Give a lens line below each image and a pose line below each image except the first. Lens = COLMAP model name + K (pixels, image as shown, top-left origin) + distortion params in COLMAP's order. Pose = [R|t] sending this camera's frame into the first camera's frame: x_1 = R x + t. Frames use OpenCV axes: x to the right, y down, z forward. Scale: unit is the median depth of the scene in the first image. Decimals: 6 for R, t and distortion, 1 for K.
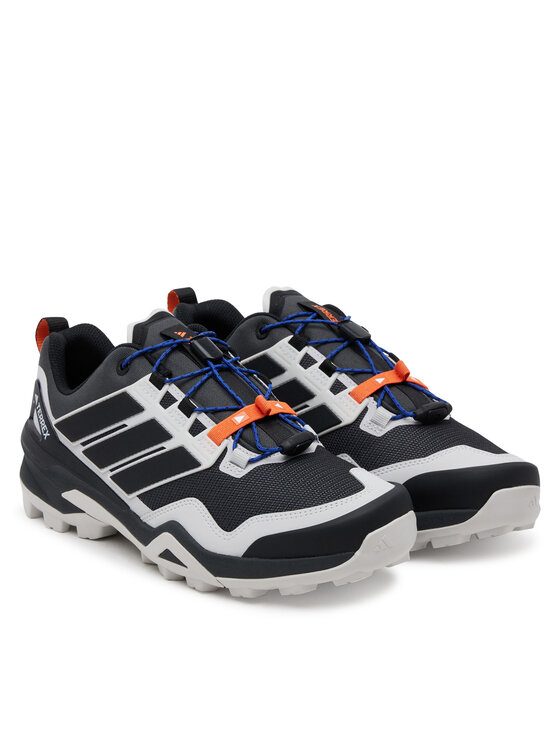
lens RADIAL K [[2195.5, 0, 279.6], [0, 2195.5, 373.0], [0, 0, 1]] dist [-0.000528, 0.000000]
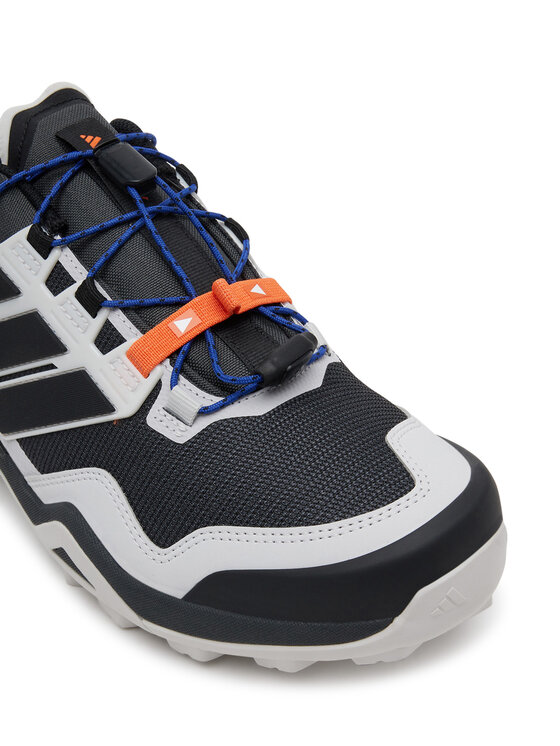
lens RADIAL K [[1119.6, 0, 285.5], [0, 1119.6, 373.3], [0, 0, 1]] dist [0.079077, 0.000000]
pose [[0.999279, 0.007184, -0.037273, 0.017212], [0.005350, 0.945472, 0.325661, -0.057711], [0.037581, -0.325625, 0.944752, 0.732022]]
